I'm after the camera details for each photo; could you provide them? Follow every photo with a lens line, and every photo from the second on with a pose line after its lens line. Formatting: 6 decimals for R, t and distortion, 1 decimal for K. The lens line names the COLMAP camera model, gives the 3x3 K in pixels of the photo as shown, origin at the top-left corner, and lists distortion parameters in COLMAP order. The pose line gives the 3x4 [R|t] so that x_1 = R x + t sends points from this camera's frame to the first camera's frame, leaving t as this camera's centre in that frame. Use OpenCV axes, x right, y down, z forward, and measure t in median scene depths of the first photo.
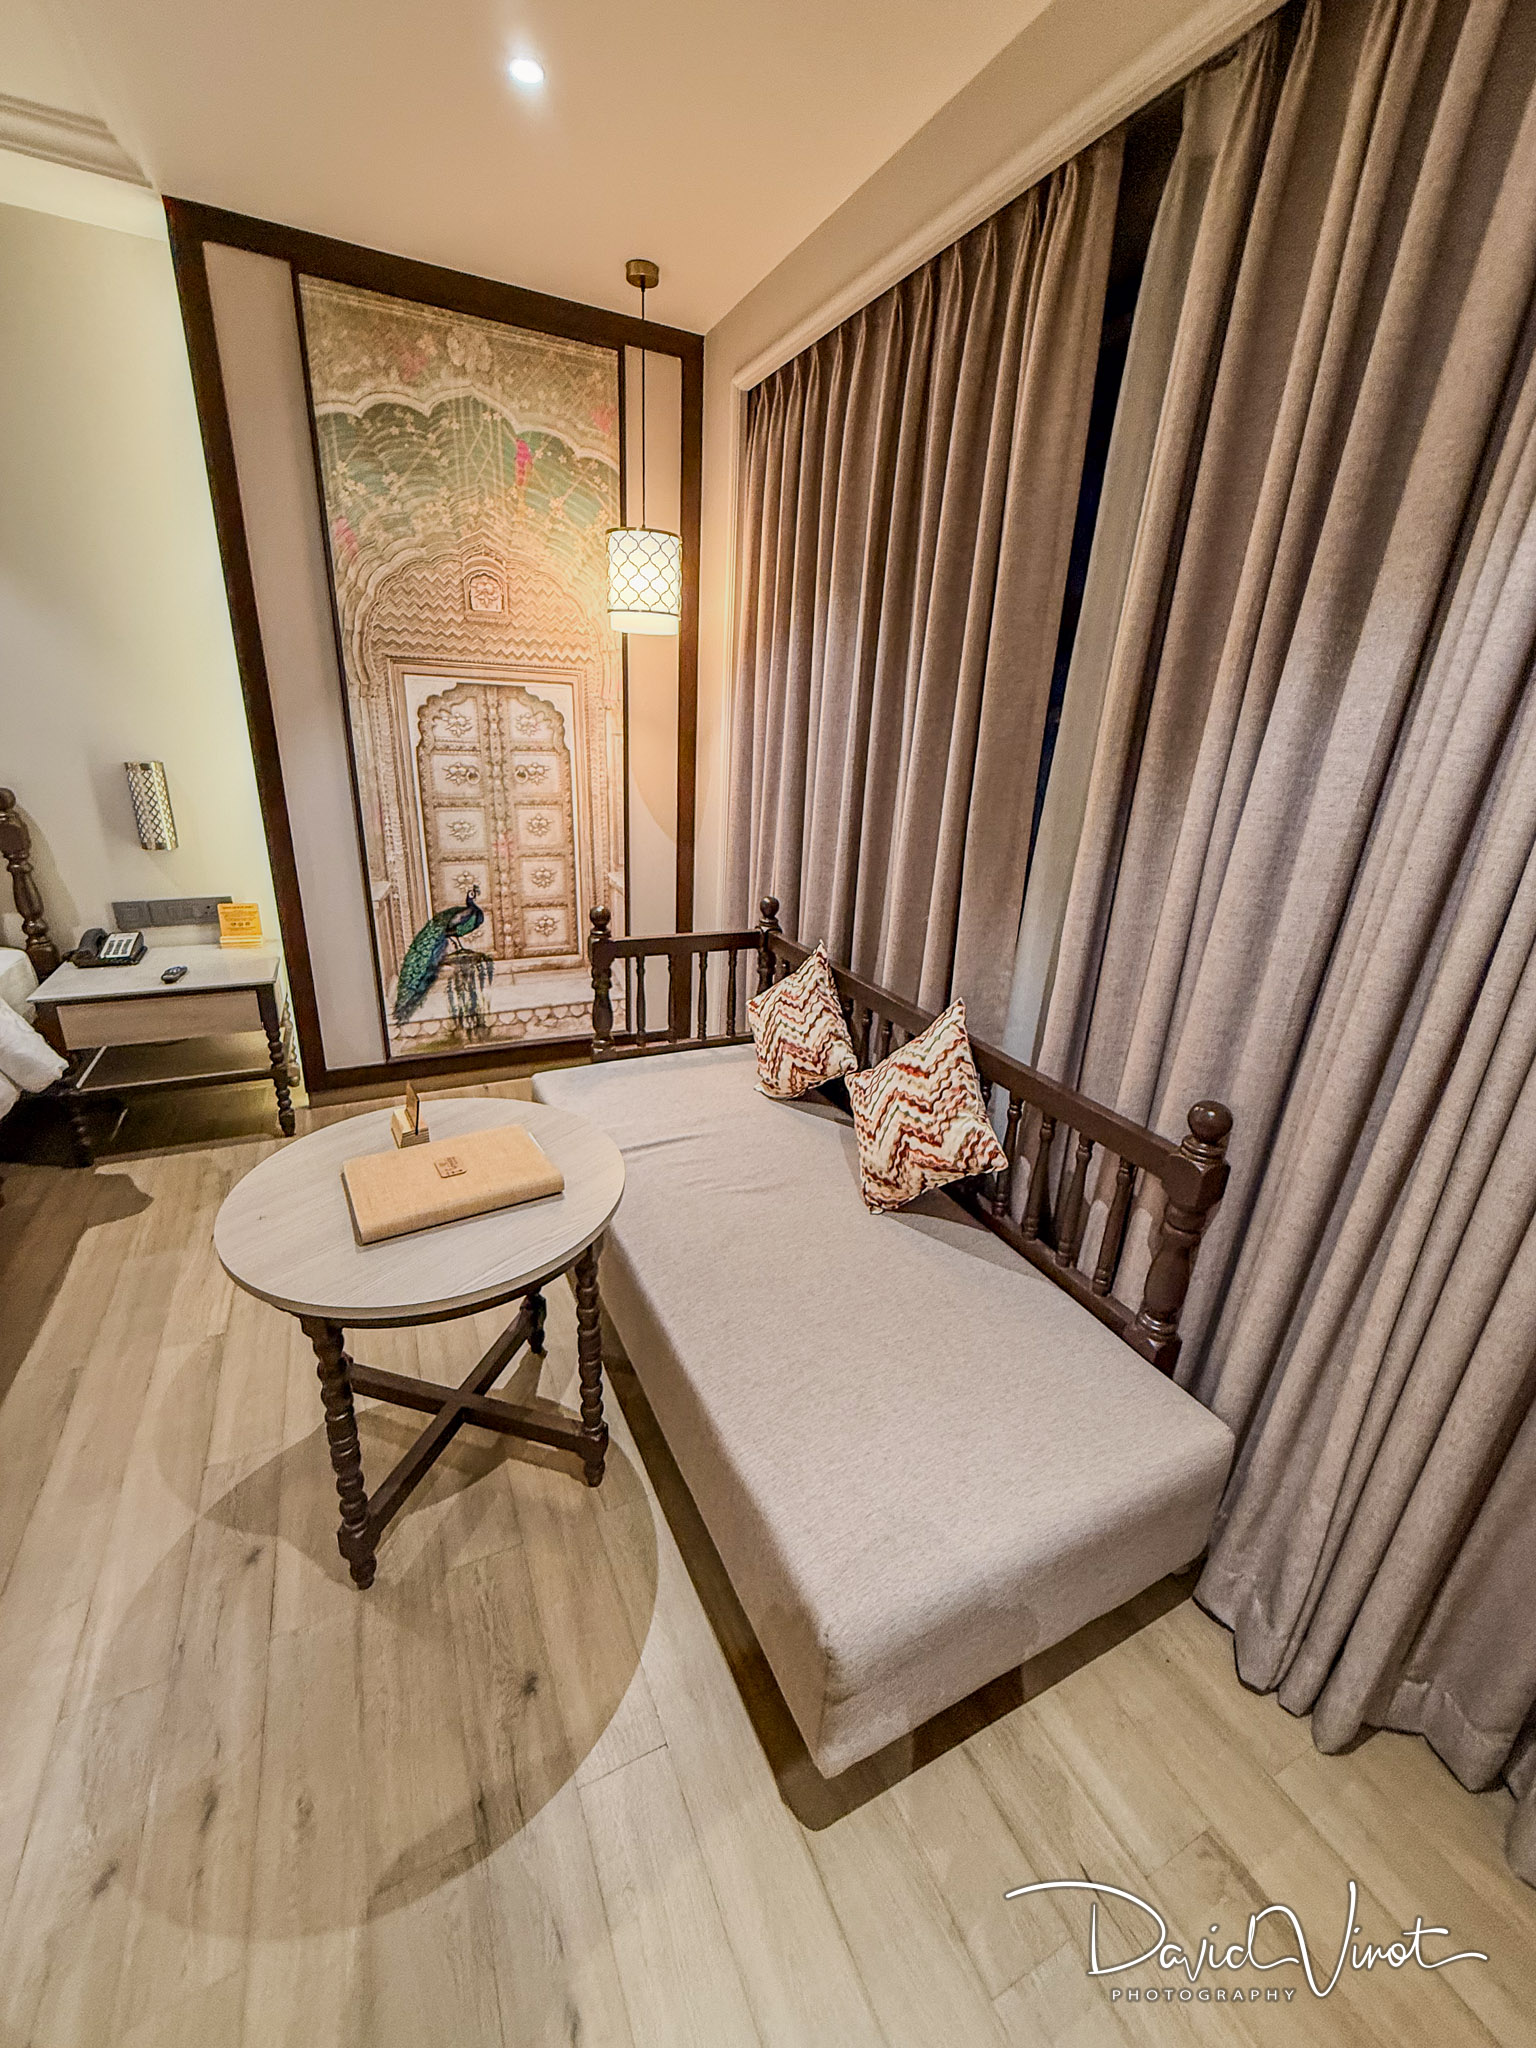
lens RADIAL K [[821.4, 0, 764.3], [0, 821.4, 1019.3], [0, 0, 1]] dist [-0.000811, 0.000494]
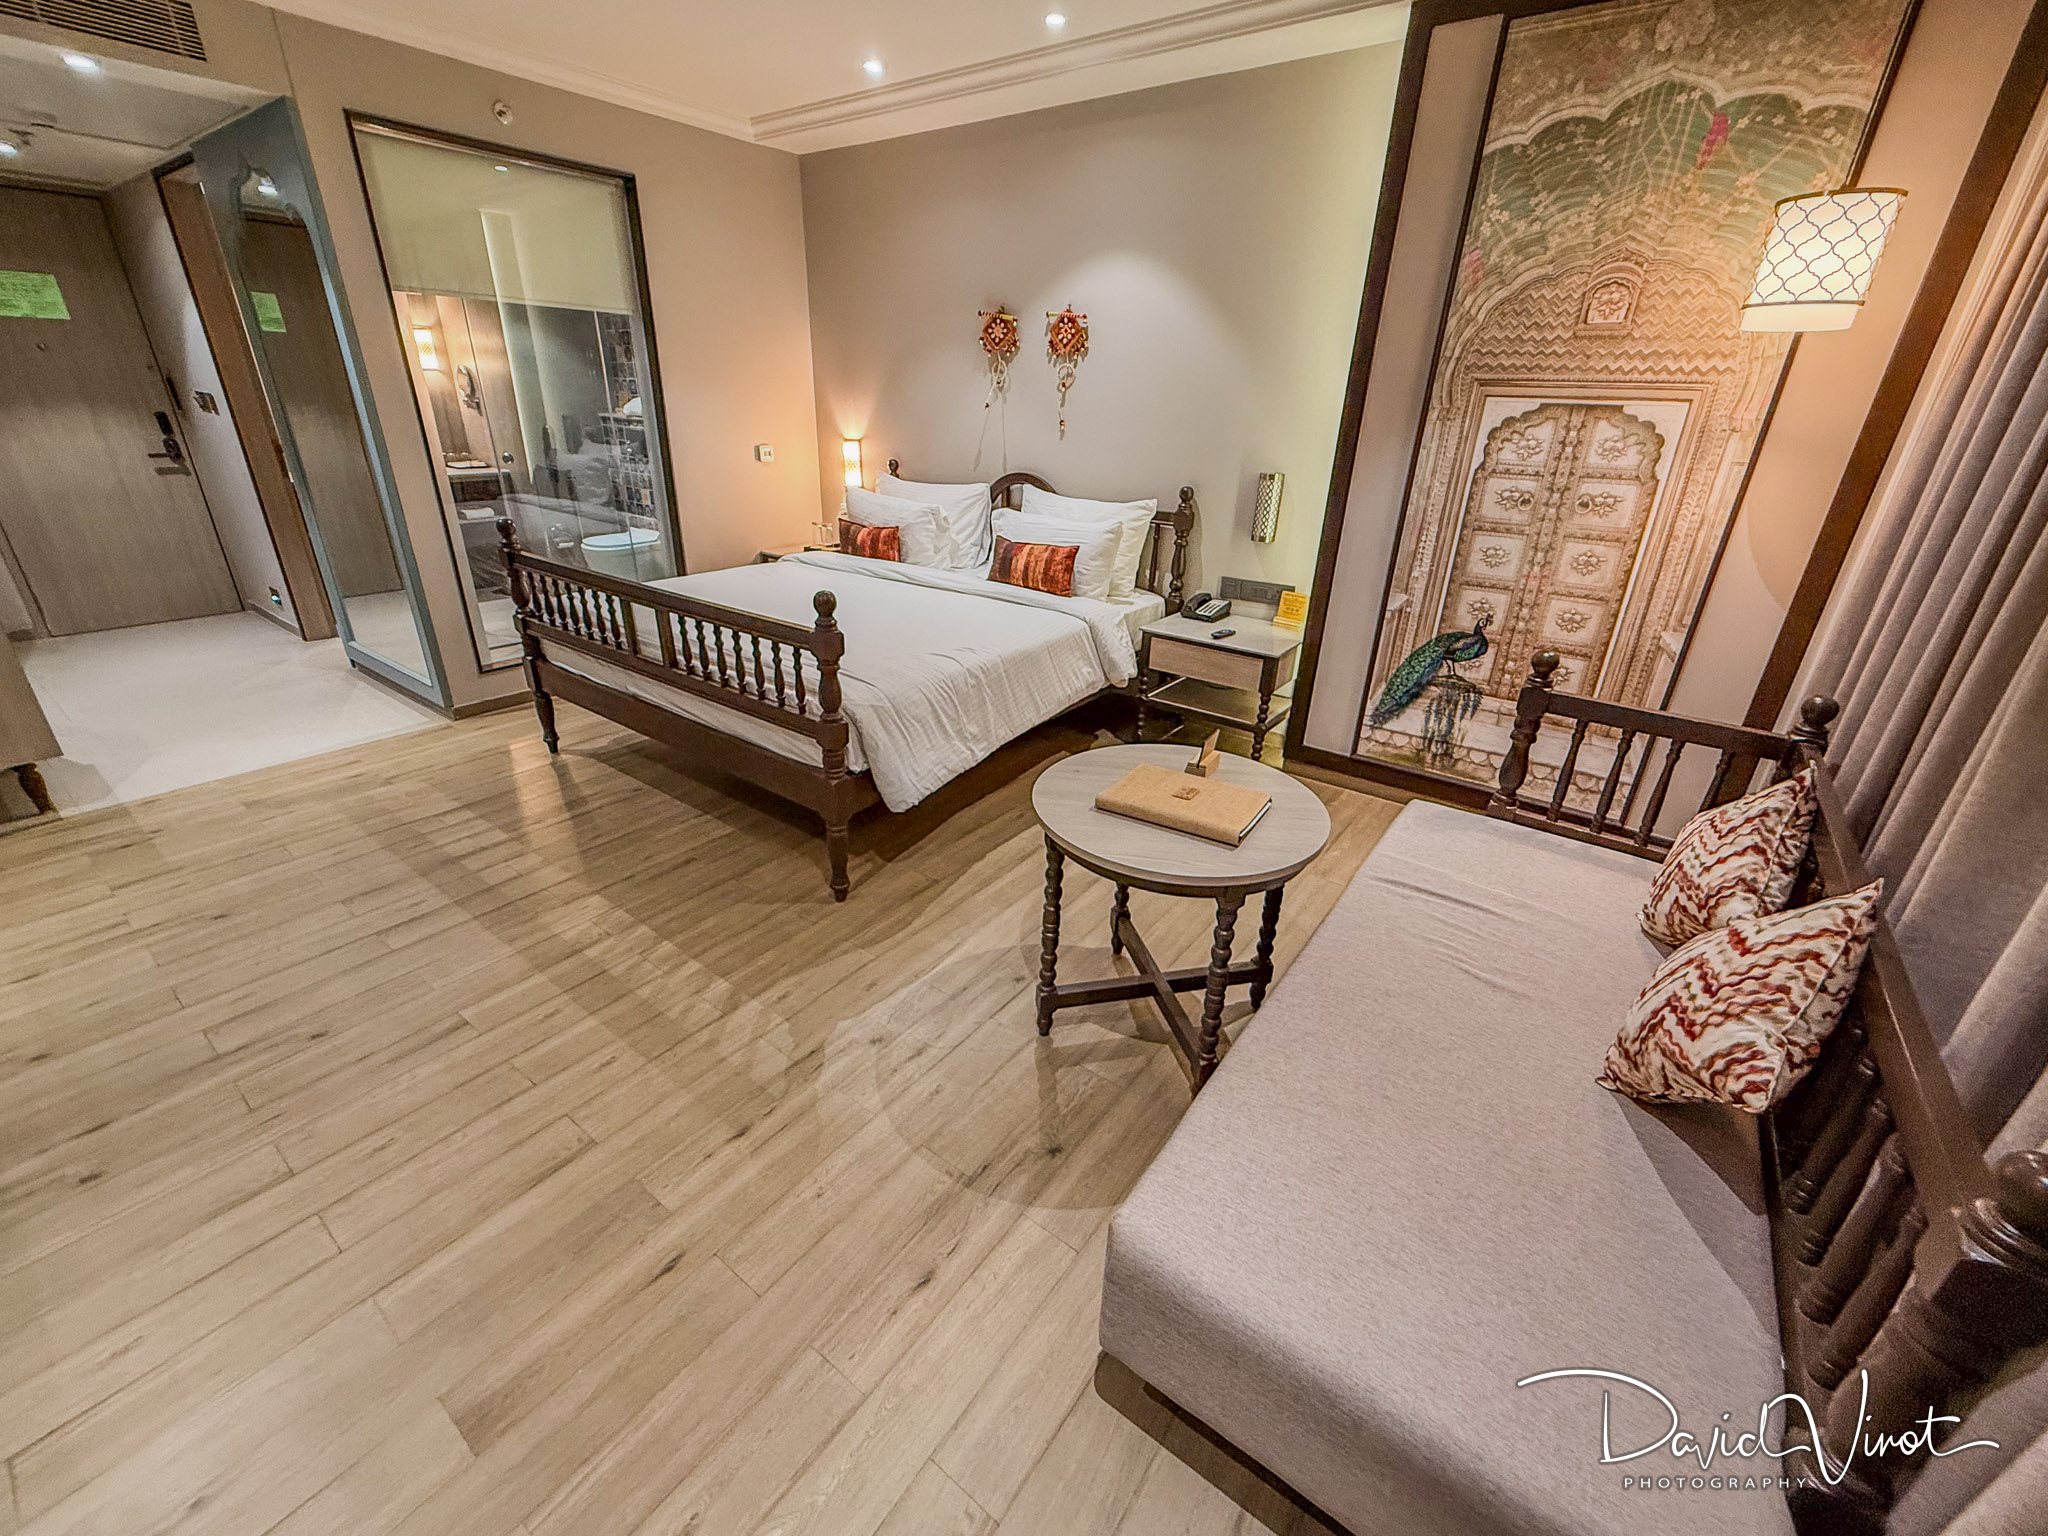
lens RADIAL K [[832.1, 0, 1018.2], [0, 832.1, 765.8], [0, 0, 1]] dist [-0.001580, -0.000428]
pose [[0.453217, 0.328585, -0.828629, 0.299653], [-0.316116, 0.928411, 0.195253, -0.014312], [0.833466, 0.173451, 0.524642, 0.057150]]
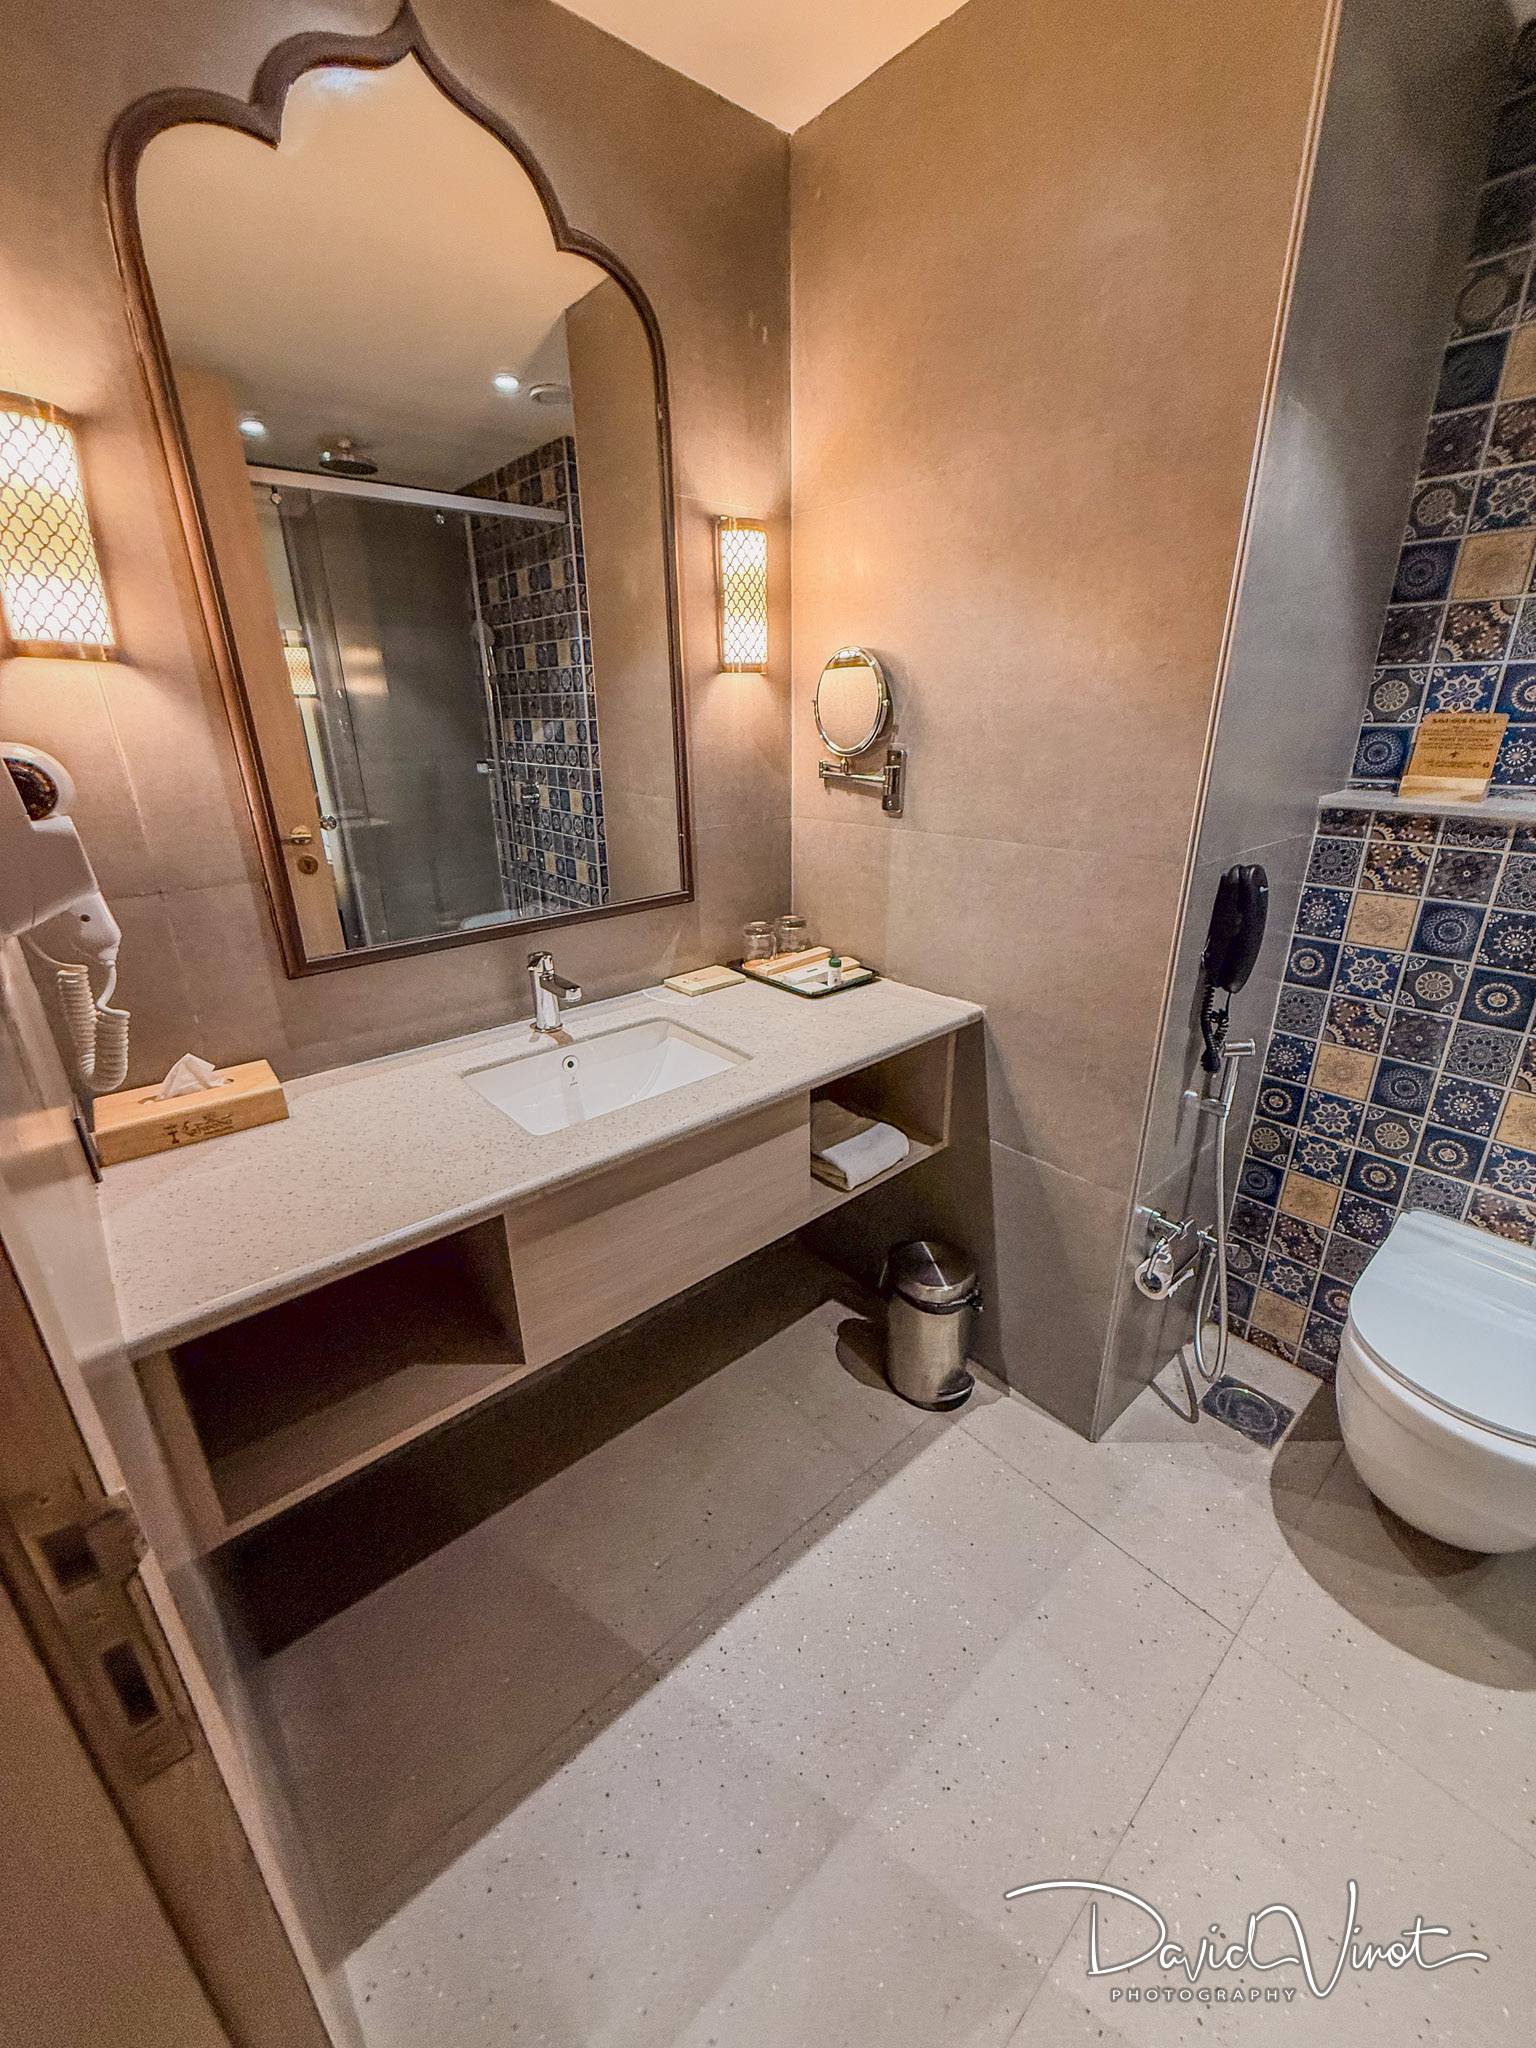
lens RADIAL K [[821.4, 0, 764.3], [0, 821.4, 1019.3], [0, 0, 1]] dist [-0.000811, 0.000494]
pose [[0.252519, 0.297723, -0.920649, -1.954587], [-0.313074, 0.925443, 0.213403, 0.046412], [0.915543, 0.234343, 0.326901, -0.408857]]
